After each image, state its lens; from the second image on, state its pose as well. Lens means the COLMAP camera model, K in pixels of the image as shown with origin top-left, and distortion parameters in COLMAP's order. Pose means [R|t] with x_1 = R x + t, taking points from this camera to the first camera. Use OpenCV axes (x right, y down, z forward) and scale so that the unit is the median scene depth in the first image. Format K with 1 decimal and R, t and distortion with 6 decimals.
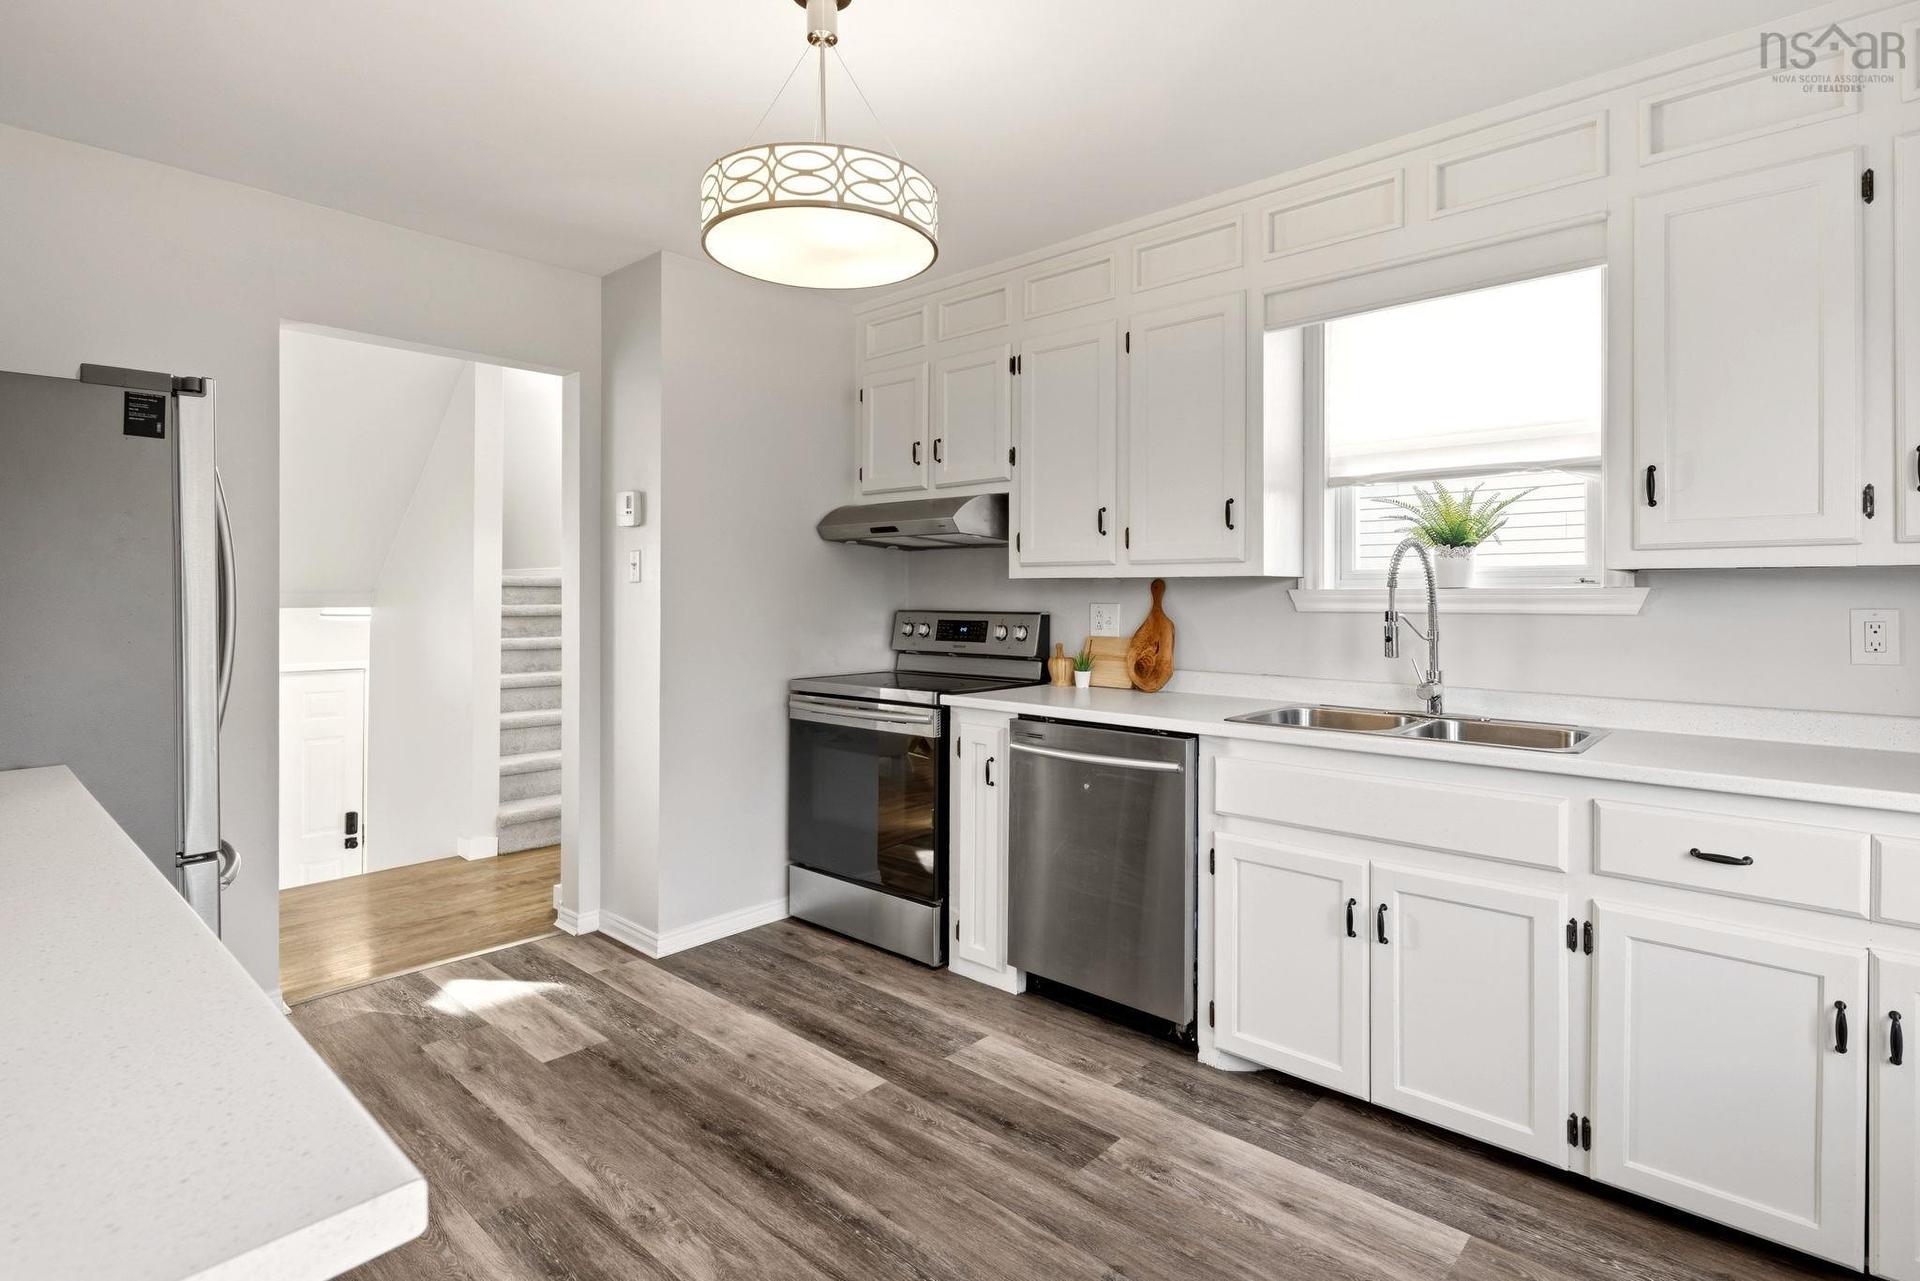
lens RADIAL K [[948.5, 0, 961.4], [0, 948.5, 591.8], [0, 0, 1]] dist [-0.002130, -0.000404]
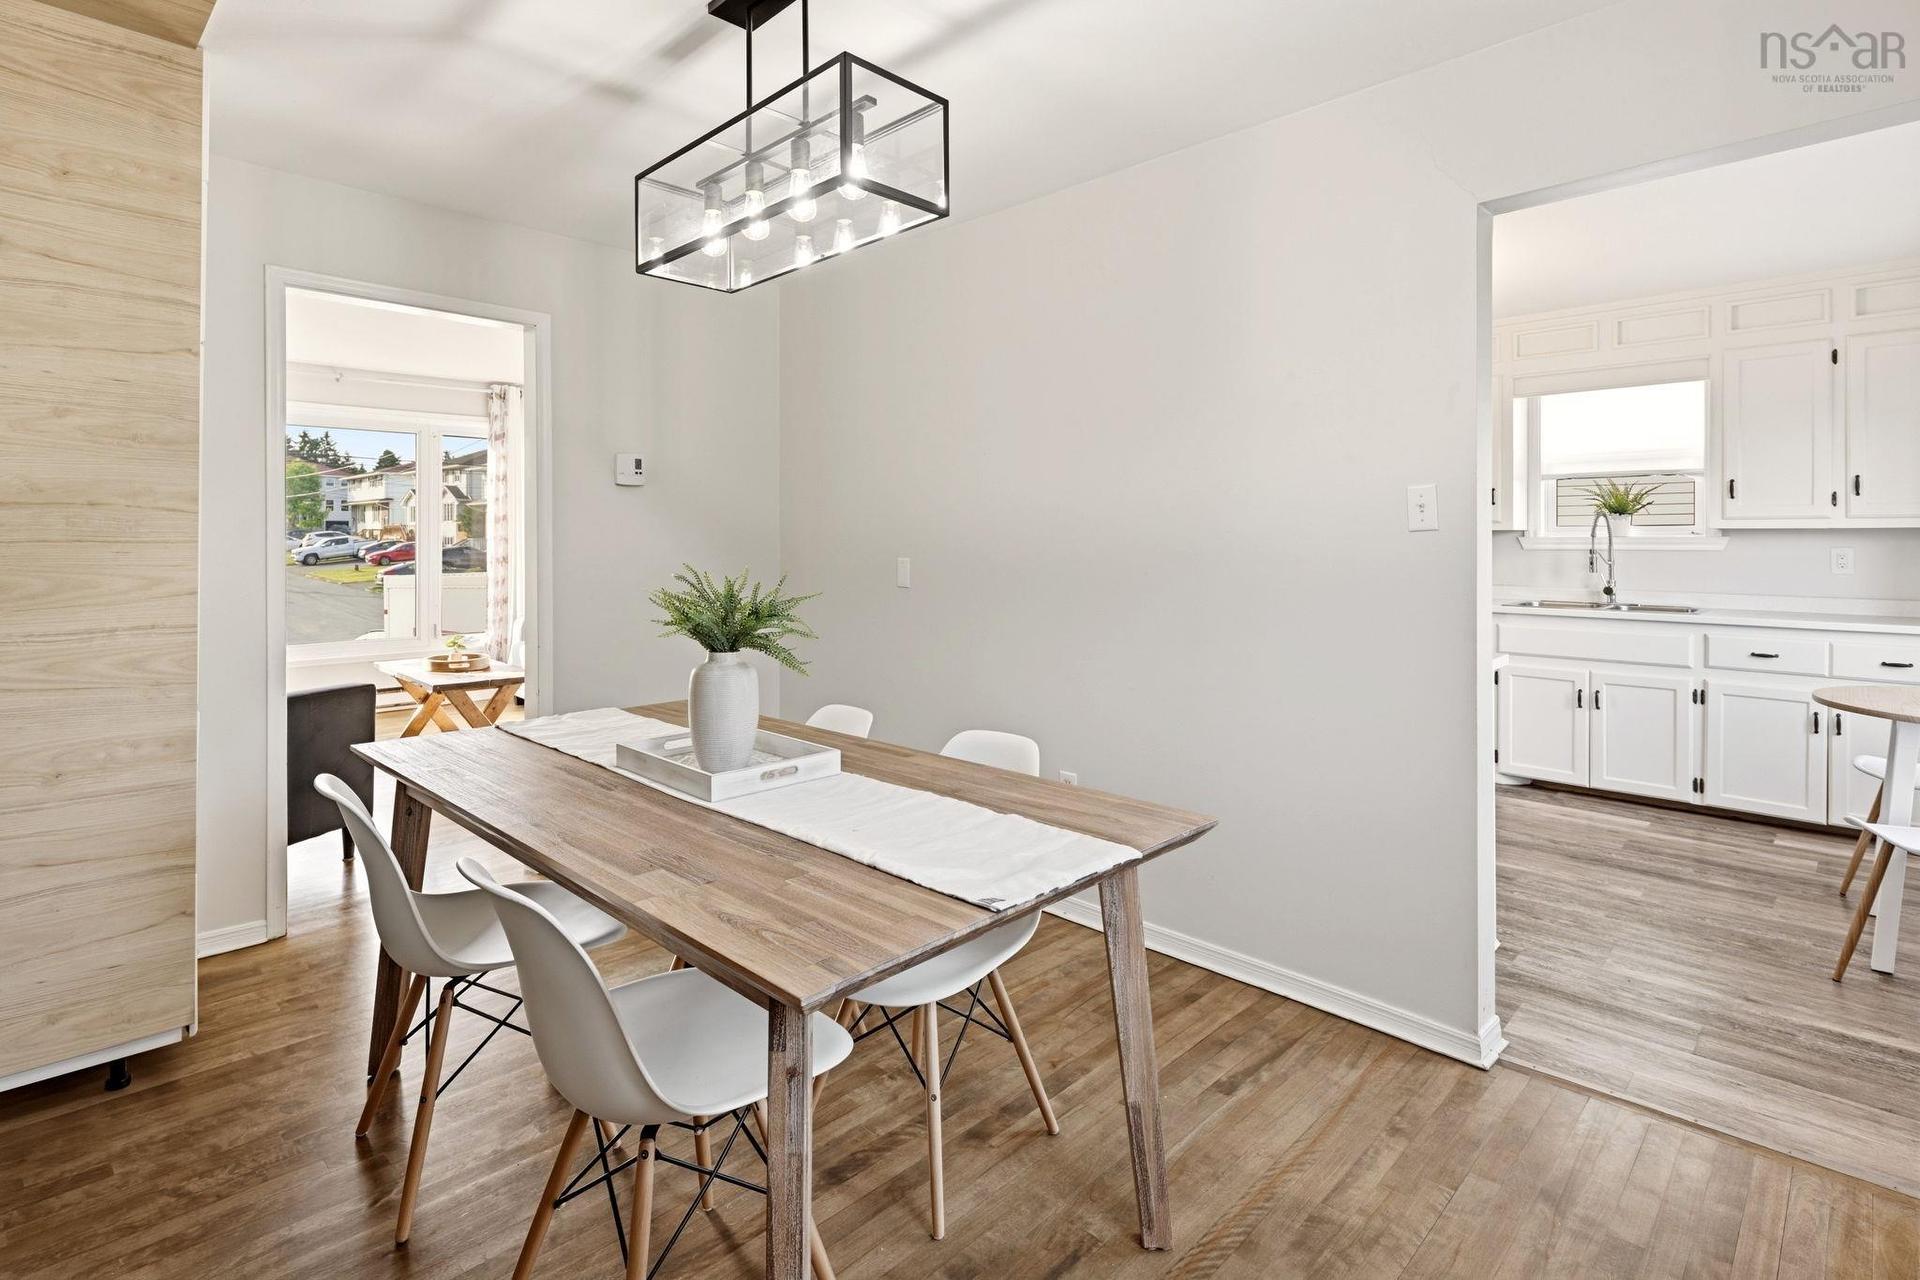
lens RADIAL K [[940.5, 0, 958.9], [0, 940.5, 535.7], [0, 0, 1]] dist [-0.001333, -0.000810]
pose [[0.999272, -0.001218, -0.038128, -0.901586], [0.001417, 0.999985, 0.005202, -0.021768], [0.038121, -0.005253, 0.999259, -1.142737]]
